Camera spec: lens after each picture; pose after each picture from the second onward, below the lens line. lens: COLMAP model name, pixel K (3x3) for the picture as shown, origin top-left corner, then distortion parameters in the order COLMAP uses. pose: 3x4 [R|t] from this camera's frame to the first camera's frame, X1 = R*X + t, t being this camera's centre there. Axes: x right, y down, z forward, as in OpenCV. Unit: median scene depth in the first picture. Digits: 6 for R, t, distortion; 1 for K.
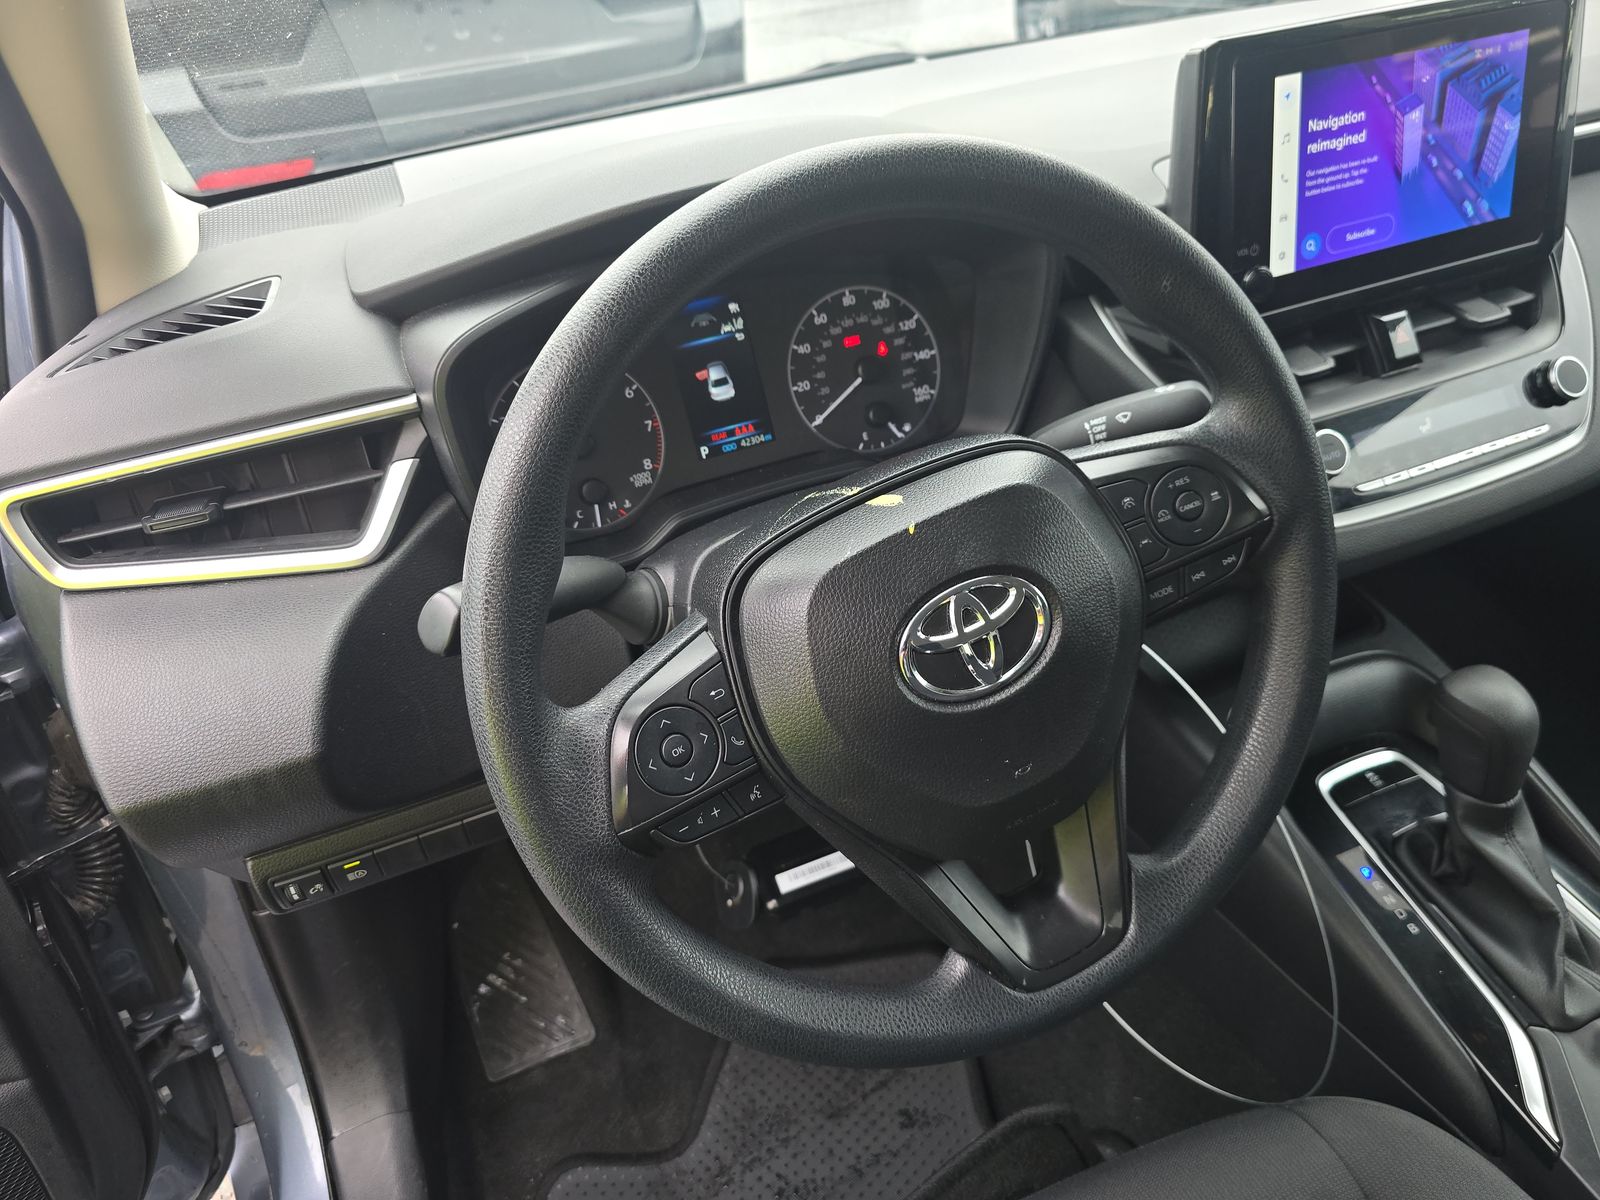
lens RADIAL K [[1085.2, 0, 800.0], [0, 1085.2, 600.0], [0, 0, 1]] dist [0.100729, -0.141774]
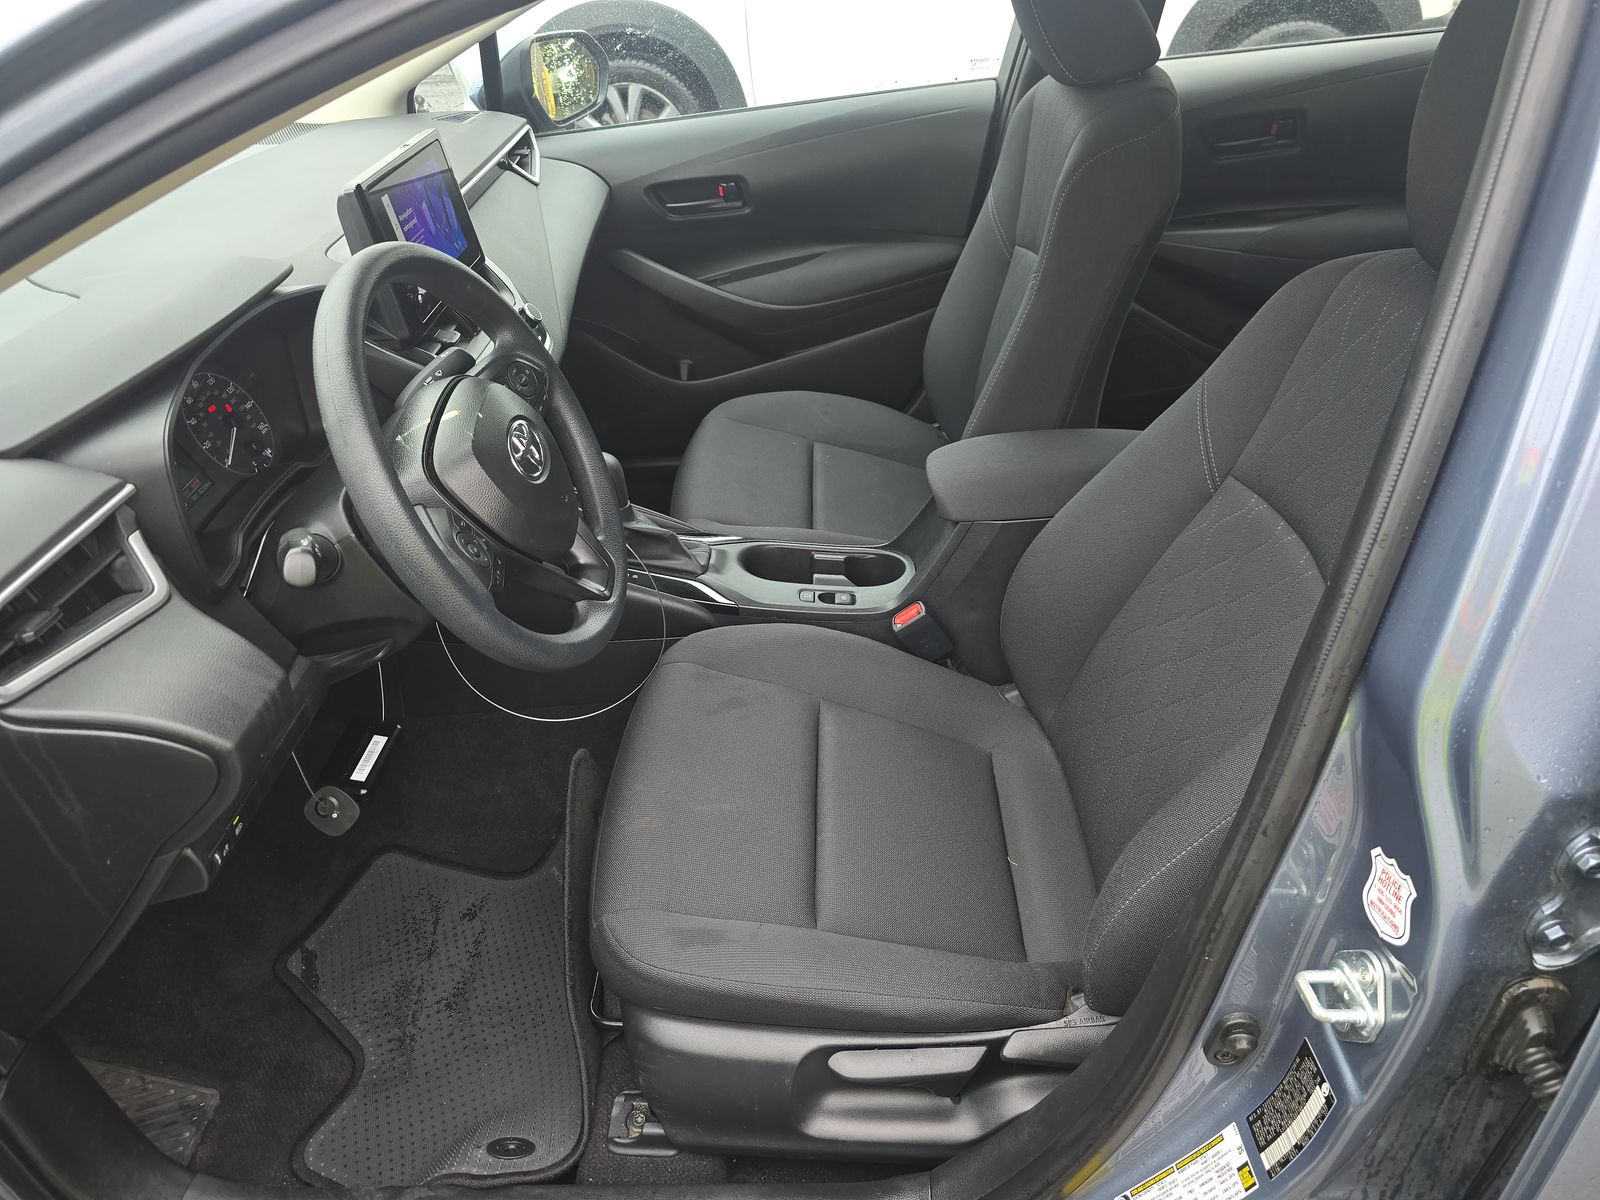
lens RADIAL K [[1085.2, 0, 800.0], [0, 1085.2, 600.0], [0, 0, 1]] dist [0.100729, -0.141774]
pose [[0.411165, -0.454779, 0.790013, -0.926058], [0.509337, 0.833367, 0.214650, 0.061360], [-0.755989, 0.314127, 0.574287, -0.371651]]
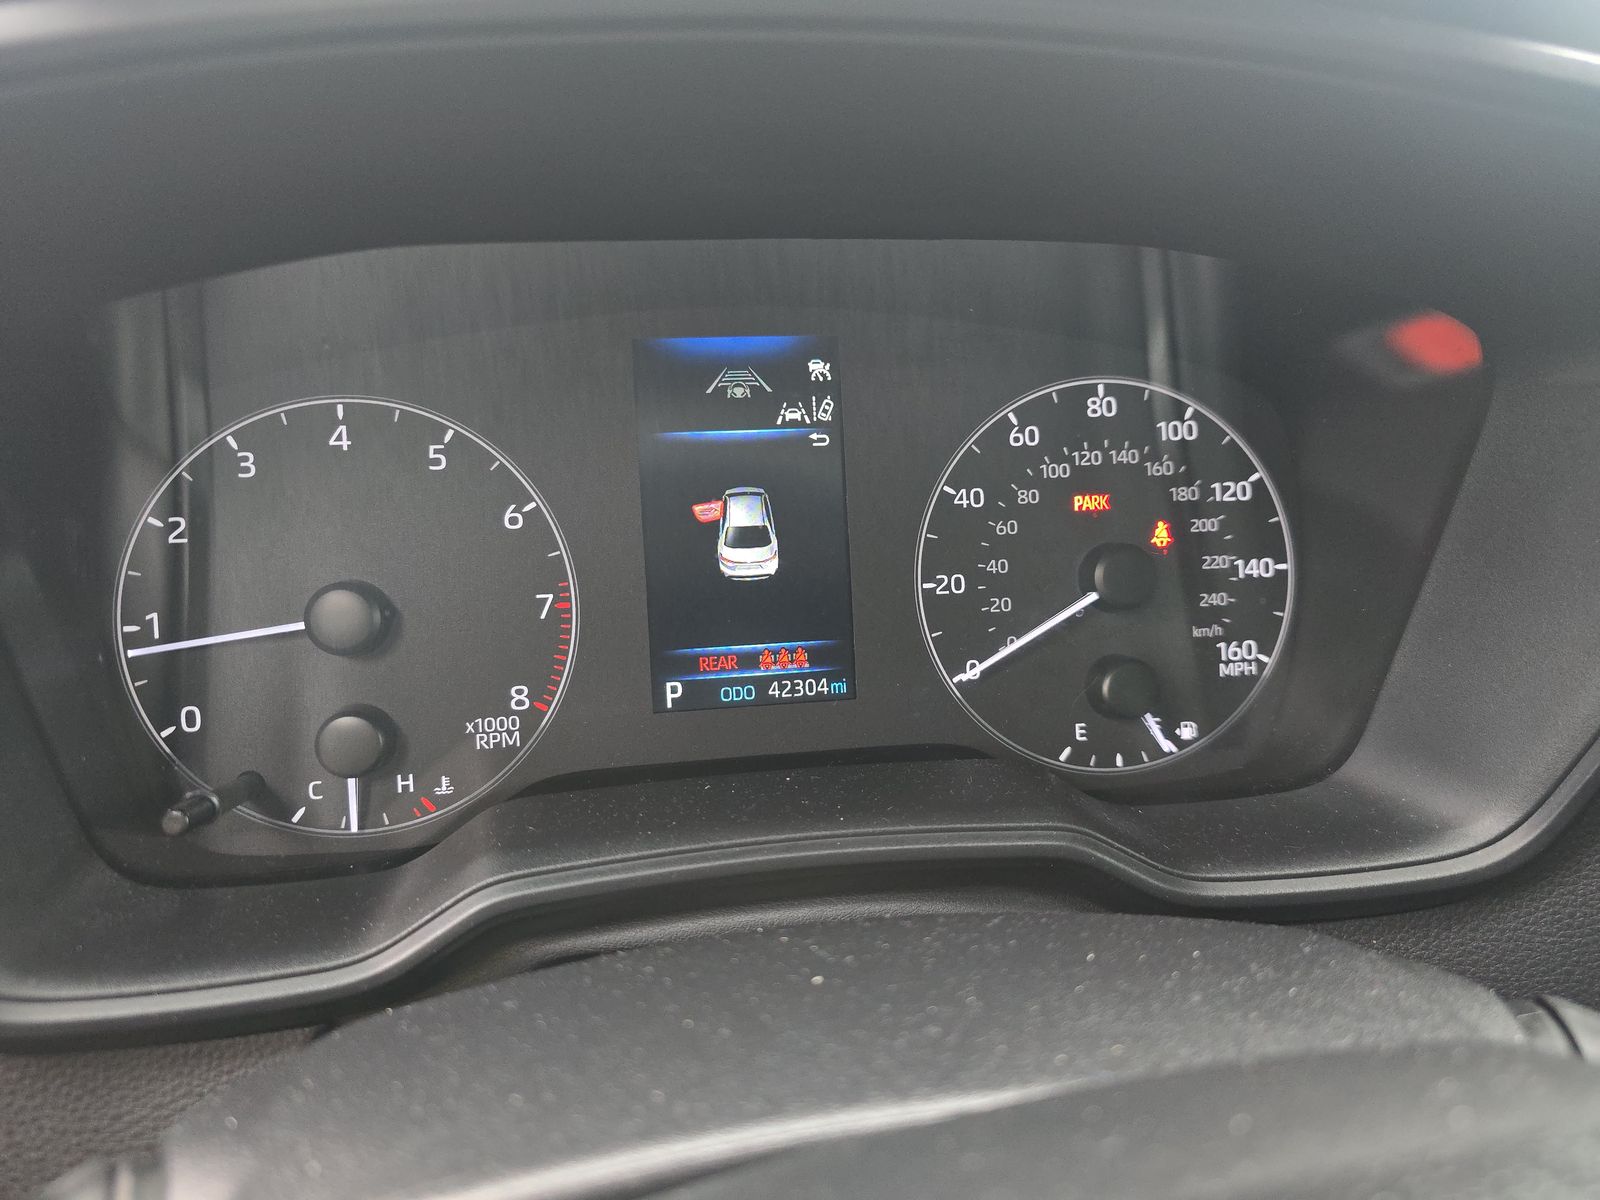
lens RADIAL K [[1085.2, 0, 800.0], [0, 1085.2, 600.0], [0, 0, 1]] dist [0.100729, -0.141774]
pose [[0.966738, 0.196949, -0.163183, 0.016423], [-0.219692, 0.966116, -0.135485, -0.123069], [0.130970, 0.166829, 0.977249, 0.595388]]
